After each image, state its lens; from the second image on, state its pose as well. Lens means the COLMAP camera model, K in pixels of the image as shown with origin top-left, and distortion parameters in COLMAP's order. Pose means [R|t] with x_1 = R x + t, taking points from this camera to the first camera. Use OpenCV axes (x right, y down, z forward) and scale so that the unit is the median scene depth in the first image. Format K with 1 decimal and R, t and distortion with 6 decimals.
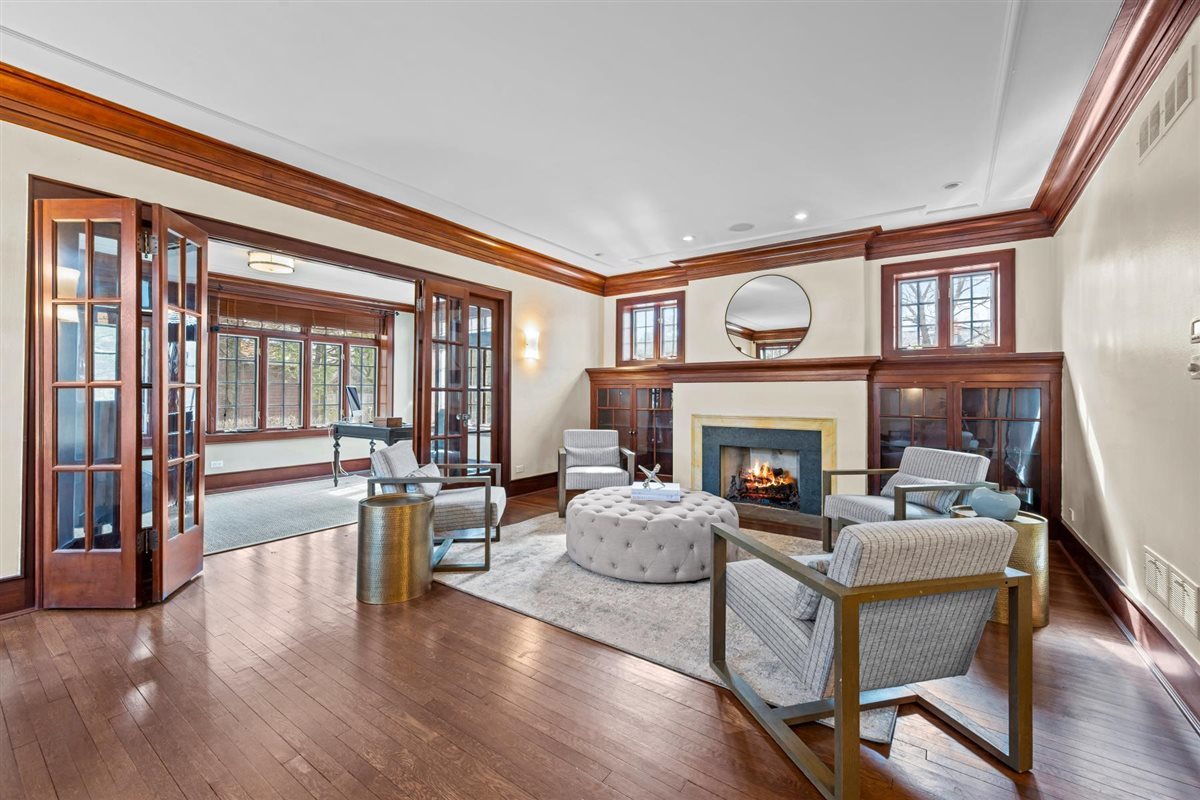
lens RADIAL K [[477.6, 0, 598.9], [0, 477.6, 389.0], [0, 0, 1]] dist [0.001876, -0.000954]
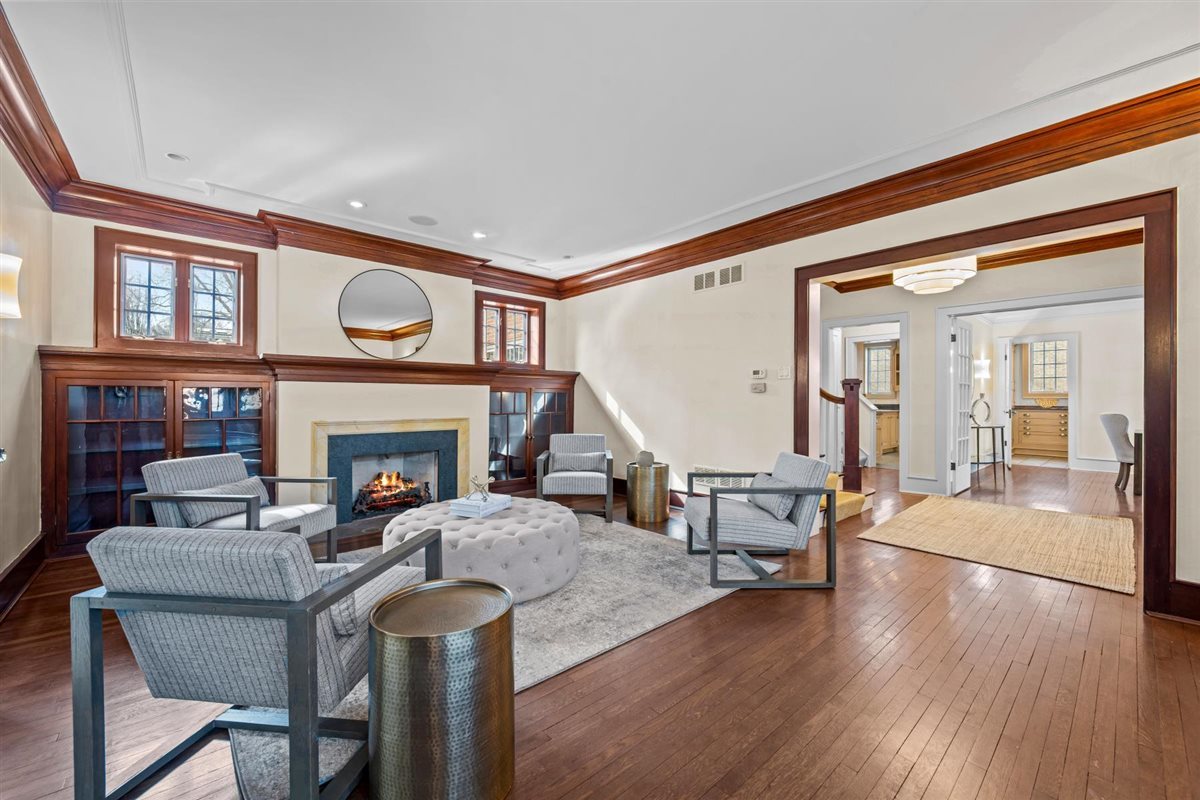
lens RADIAL K [[477.6, 0, 591.9], [0, 477.6, 398.0], [0, 0, 1]] dist [0.001876, -0.000954]
pose [[0.241237, -0.003575, 0.970460, -0.491451], [-0.014523, 0.999868, 0.007293, 0.000947], [-0.970358, -0.015853, 0.241153, 0.400416]]
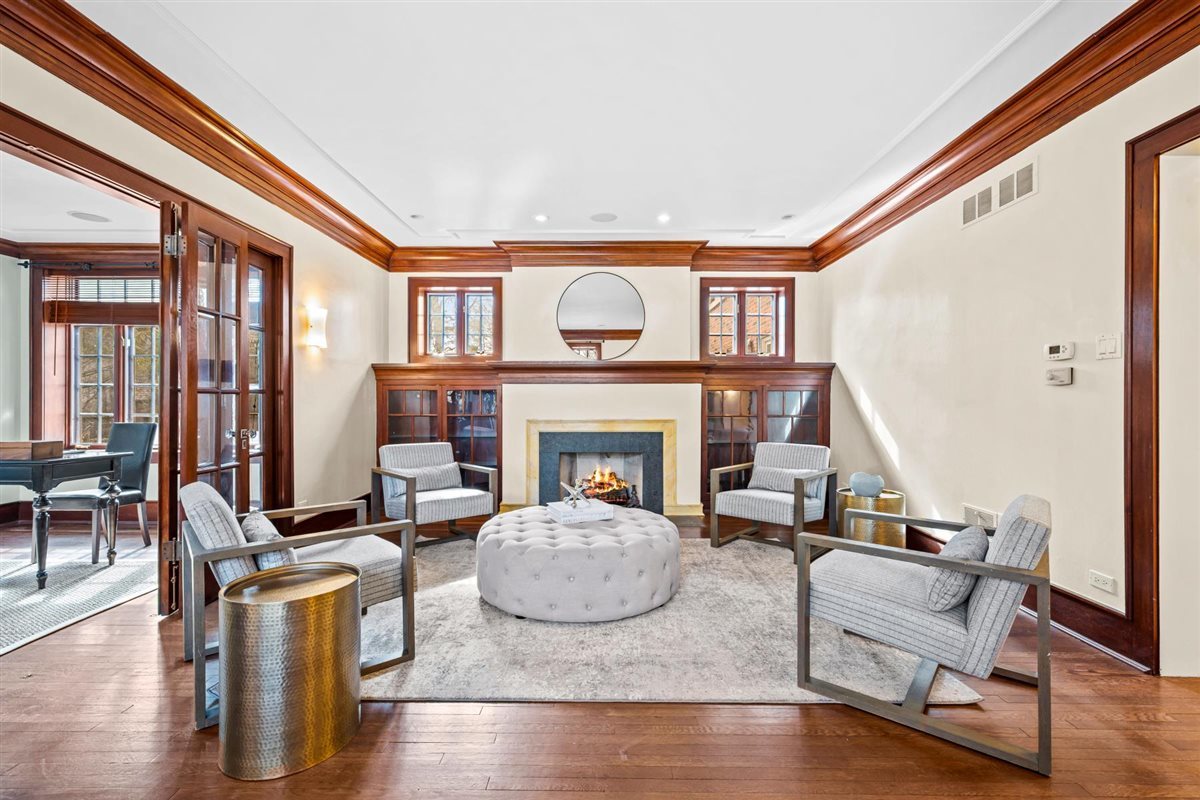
lens RADIAL K [[517.9, 0, 592.7], [0, 517.9, 399.9], [0, 0, 1]] dist [-0.002920, -0.000486]
pose [[0.825293, -0.007055, 0.564661, -0.264118], [-0.002700, 0.999861, 0.016437, 0.000408], [-0.564699, -0.015090, 0.825159, 0.157028]]
